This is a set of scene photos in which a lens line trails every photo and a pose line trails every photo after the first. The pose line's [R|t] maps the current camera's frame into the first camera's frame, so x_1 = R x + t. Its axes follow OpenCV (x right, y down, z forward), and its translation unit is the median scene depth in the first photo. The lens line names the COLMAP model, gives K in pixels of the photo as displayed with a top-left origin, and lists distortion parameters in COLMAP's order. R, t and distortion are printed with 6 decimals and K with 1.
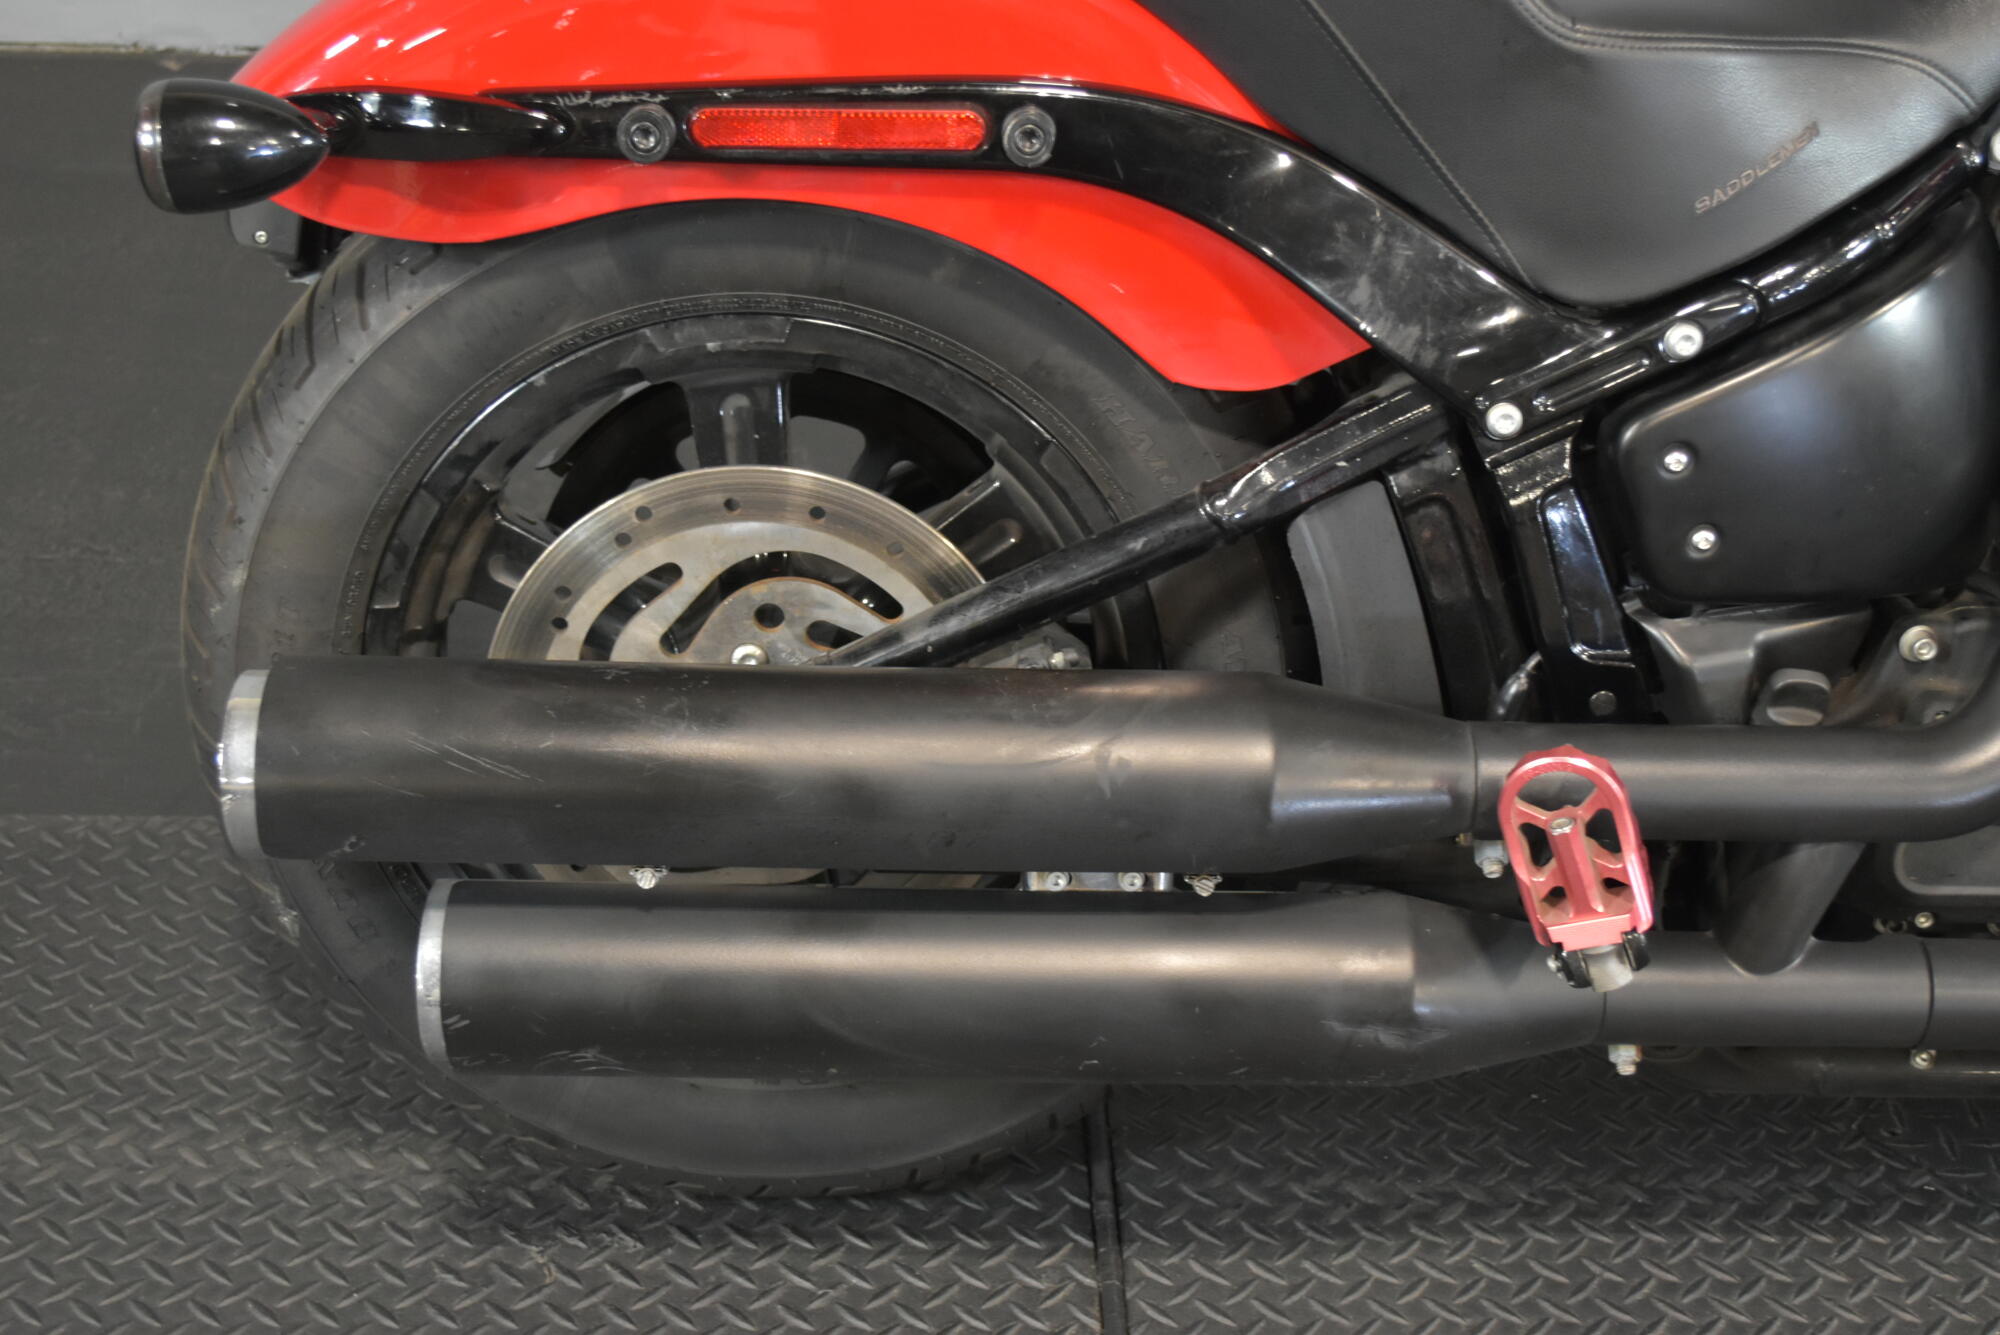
lens RADIAL K [[2553.9, 0, 1000.0], [0, 2553.9, 667.5], [0, 0, 1]] dist [-0.005311, -0.029716]
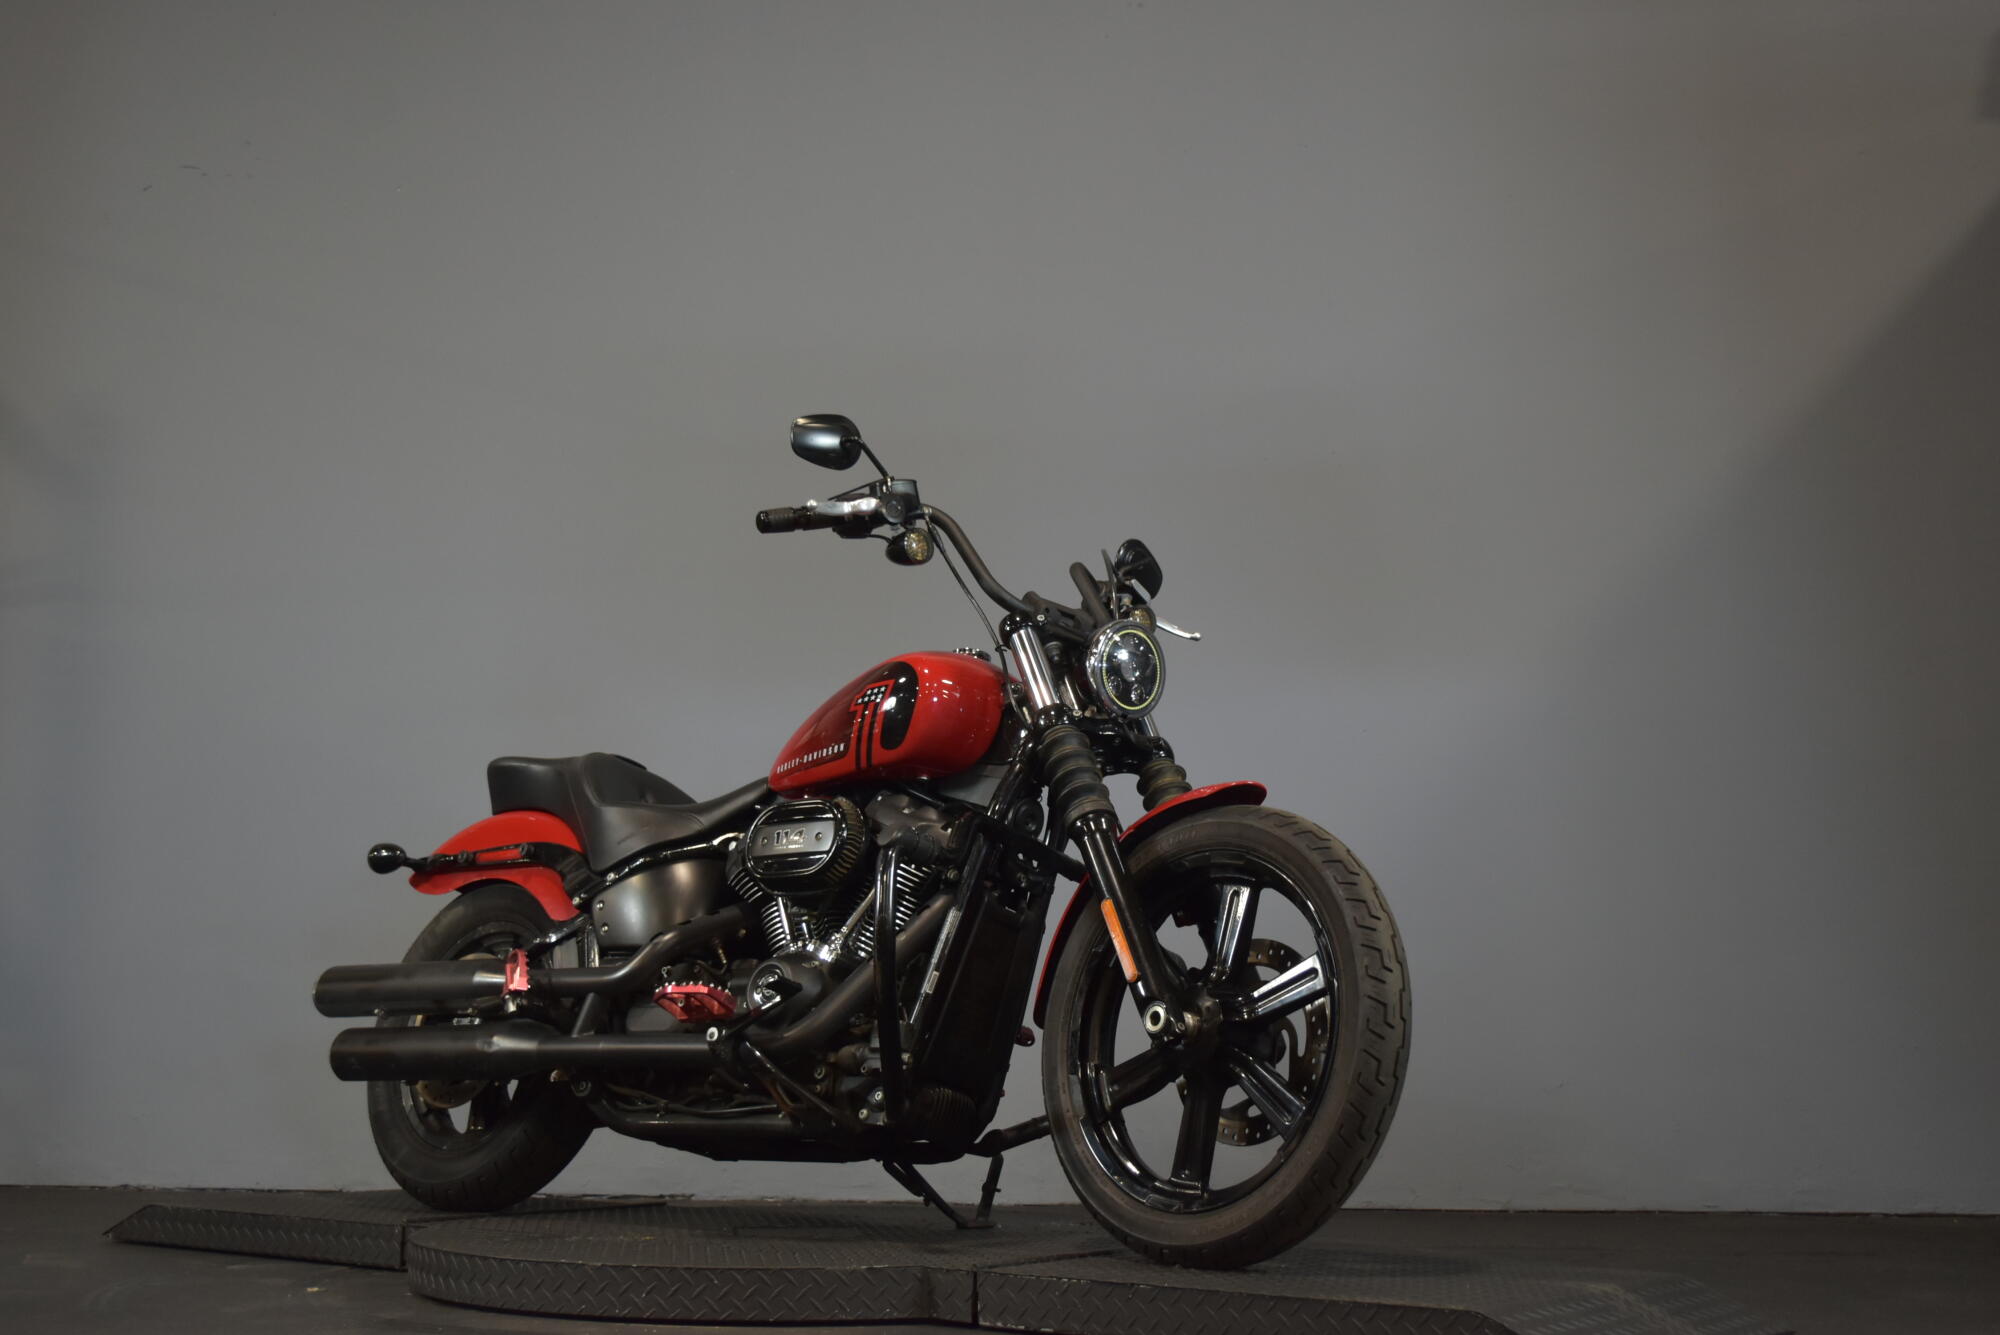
lens RADIAL K [[2372.3, 0, 1000.0], [0, 2372.3, 667.5], [0, 0, 1]] dist [-0.006002, -0.056171]
pose [[0.770253, -0.131404, -0.624054, 2.710100], [-0.344832, 0.737343, -0.580875, 1.362771], [0.536472, 0.662614, 0.522628, -0.663173]]
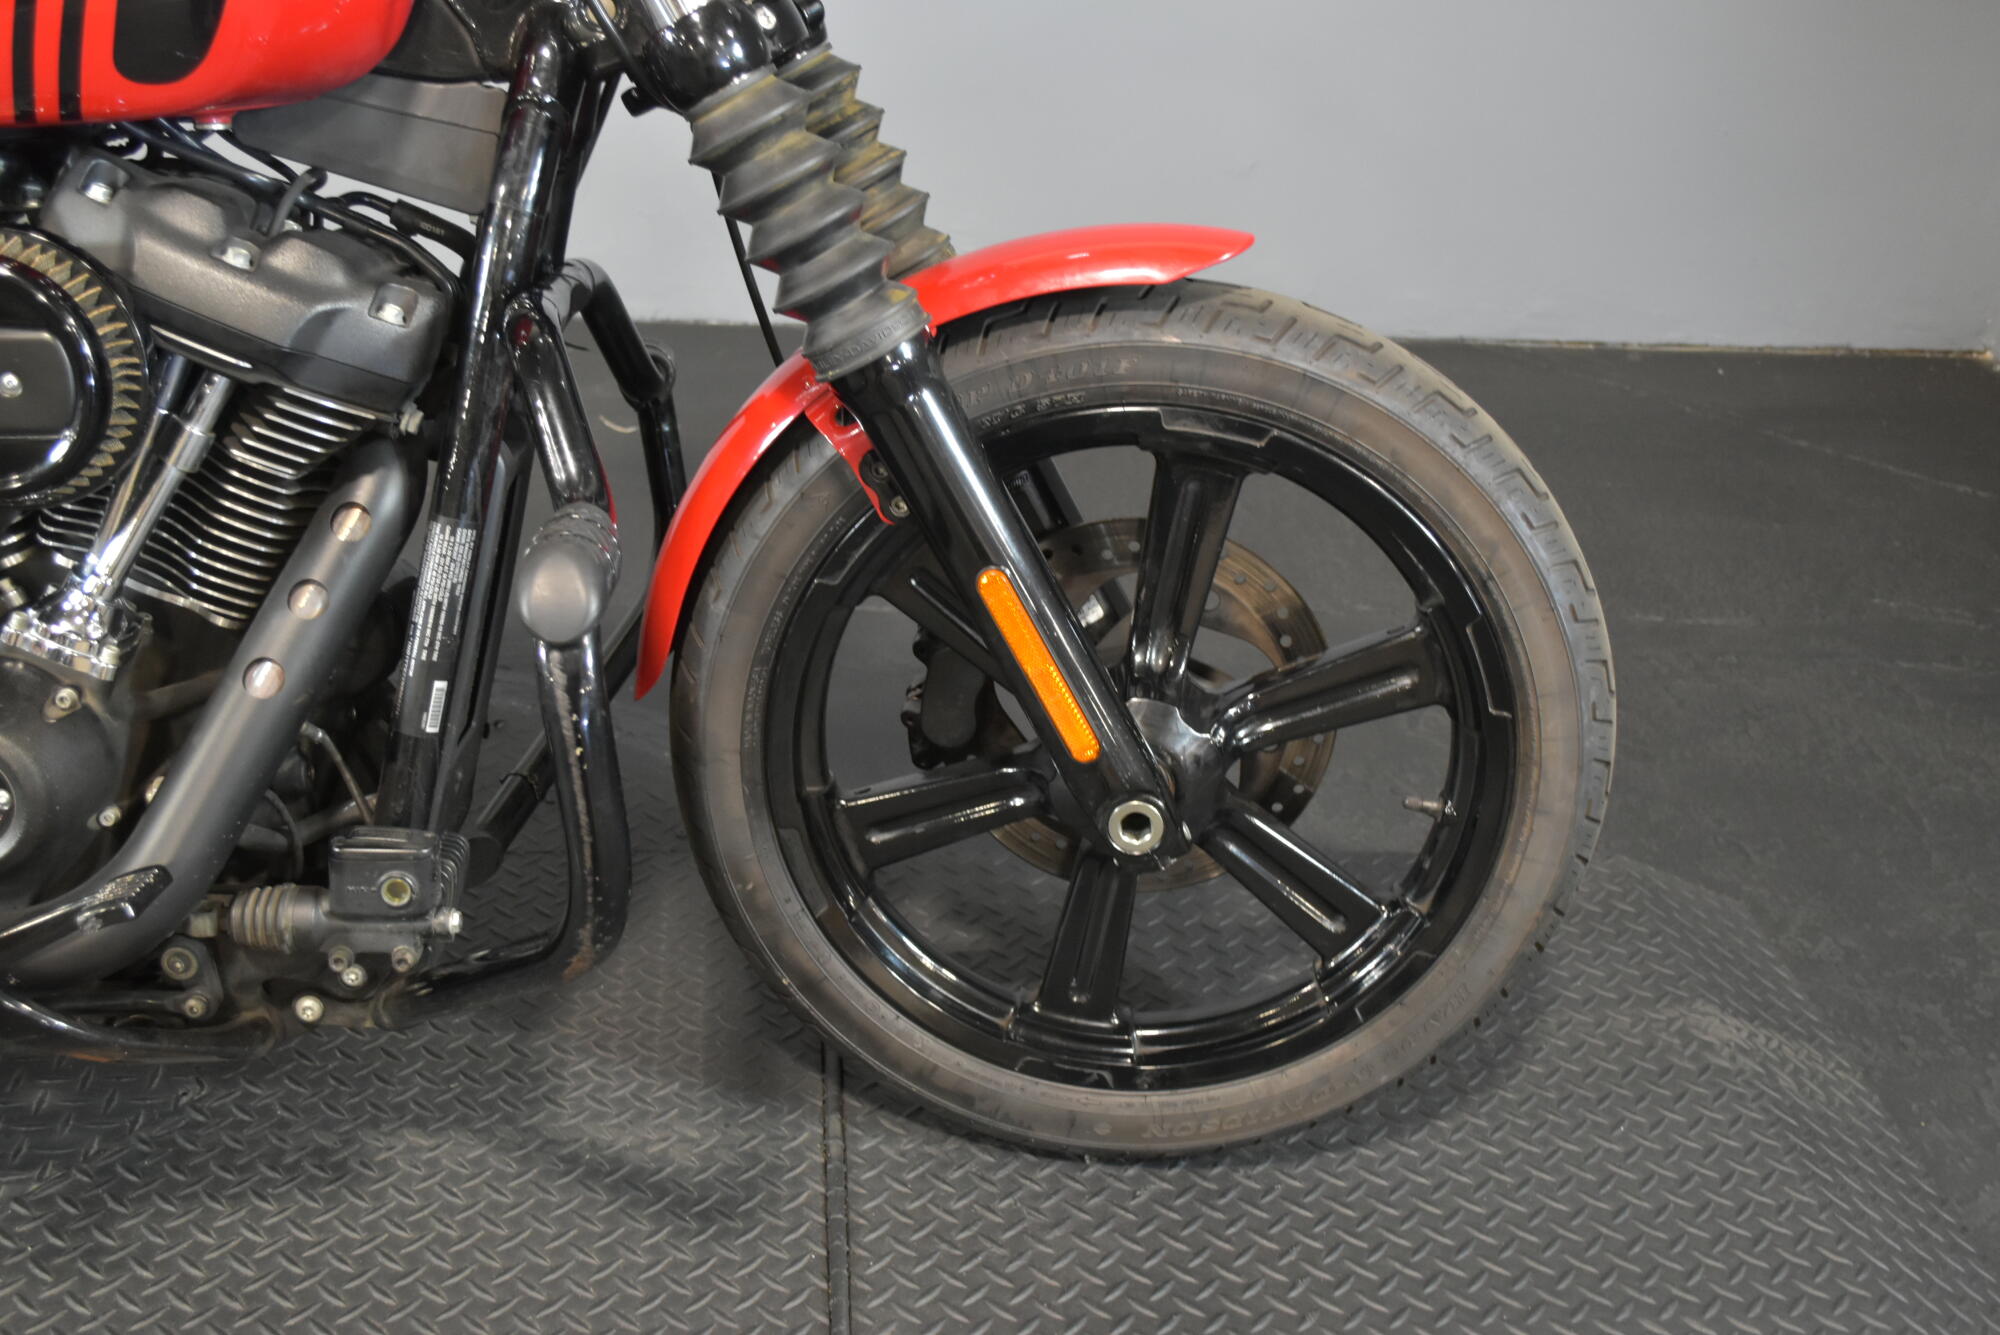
lens RADIAL K [[1912.7, 0, 1000.0], [0, 1912.7, 667.5], [0, 0, 1]] dist [-0.010796, 0.002901]
pose [[0.997798, -0.008422, 0.065789, 1.036869], [0.013785, 0.996579, -0.081488, 0.076267], [-0.064878, 0.082215, 0.994501, 0.071909]]
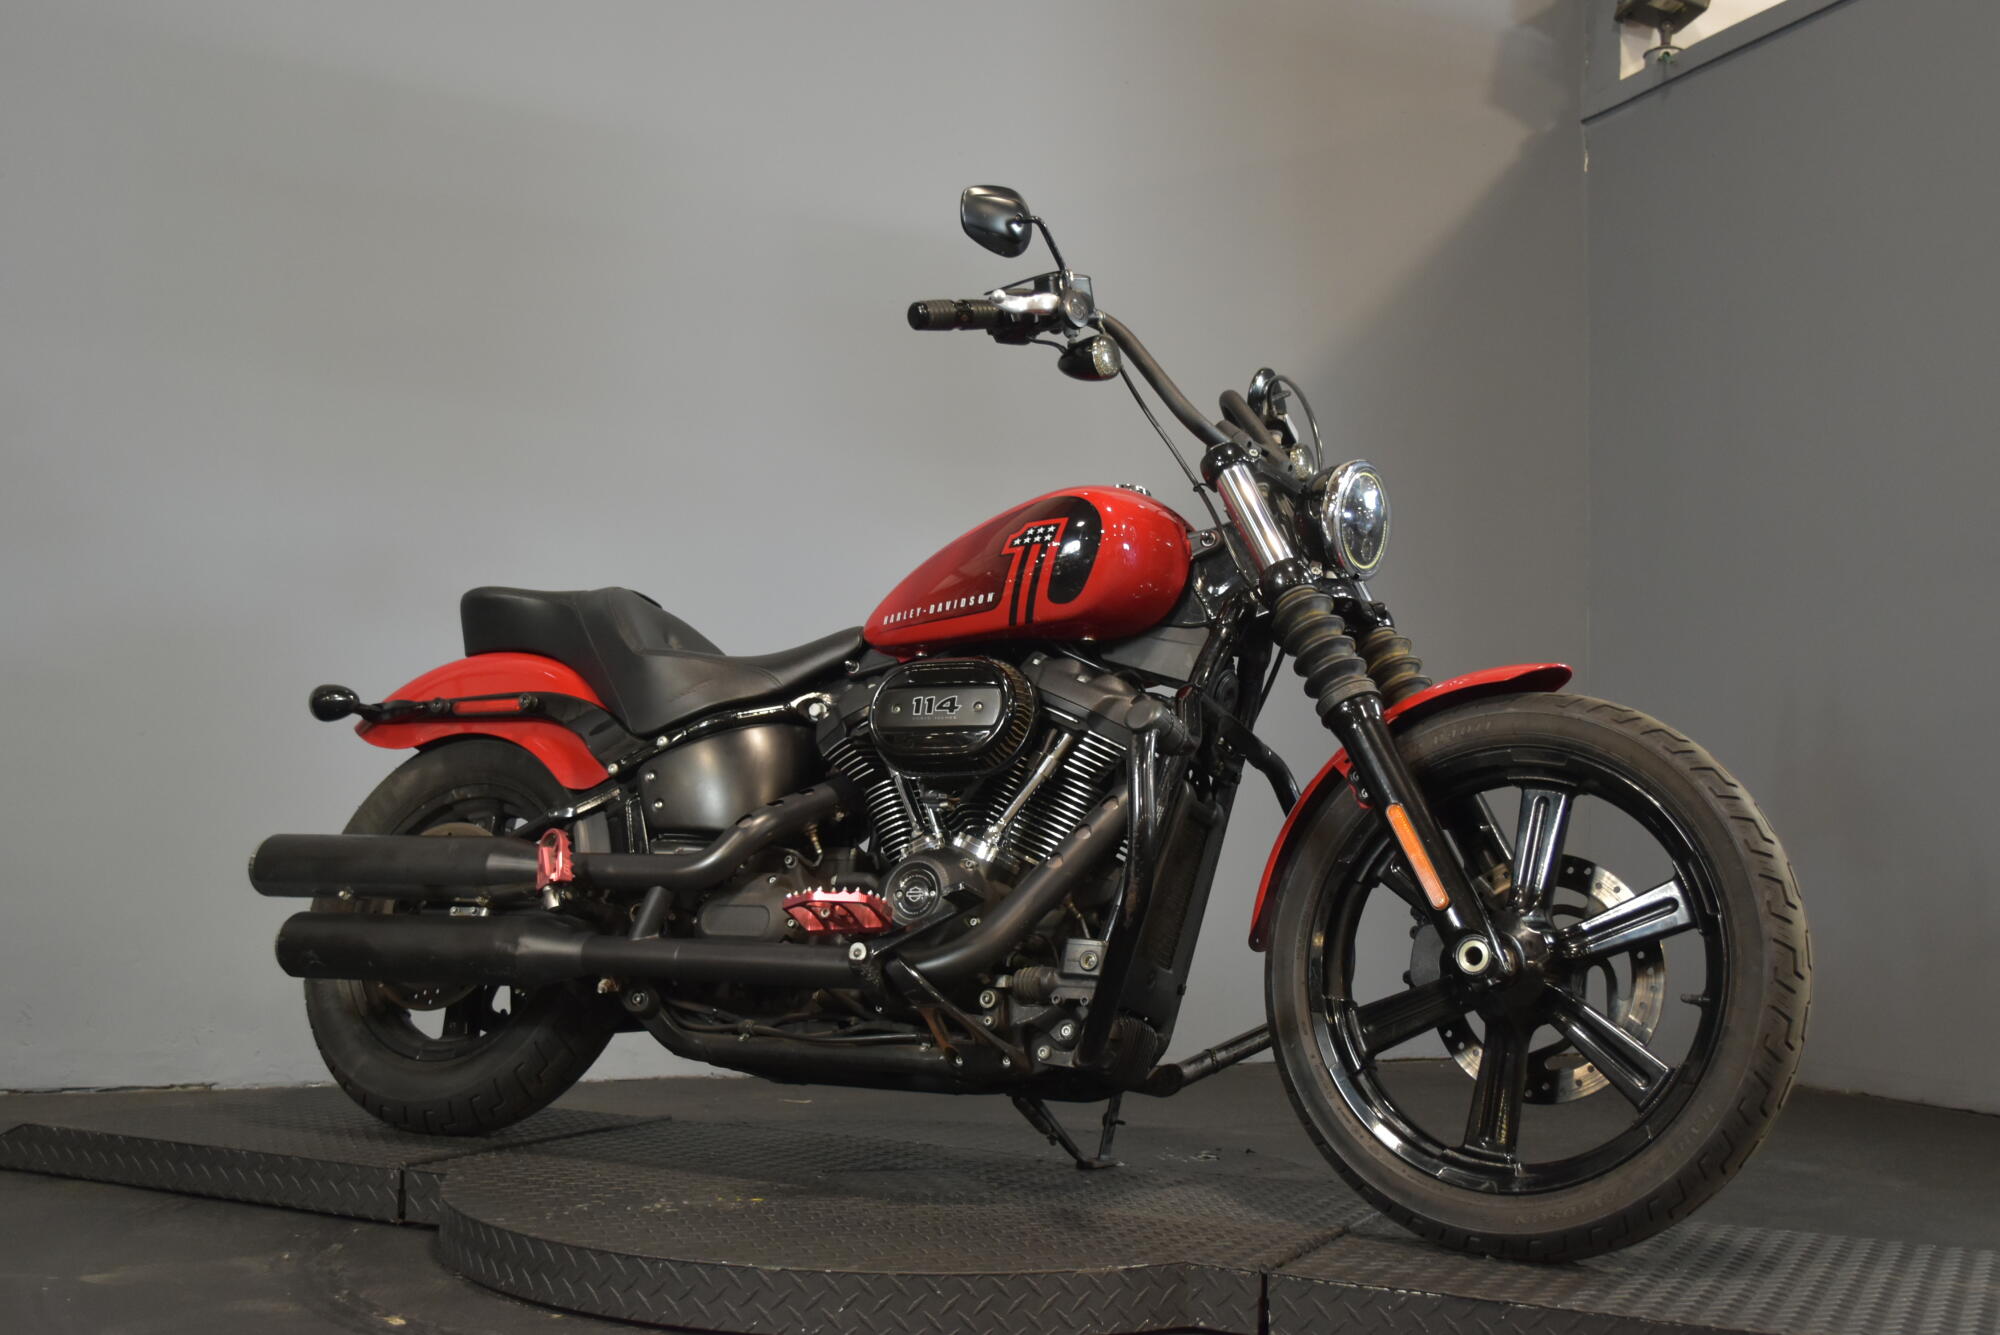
lens RADIAL K [[2090.4, 0, 1003.6], [0, 2090.4, 627.5], [0, 0, 1]] dist [-0.013474, 0.008508]
pose [[0.877251, -0.064857, -0.475630, 1.701814], [-0.269024, 0.754184, -0.599027, 1.079878], [0.397563, 0.653453, 0.644160, -0.505976]]
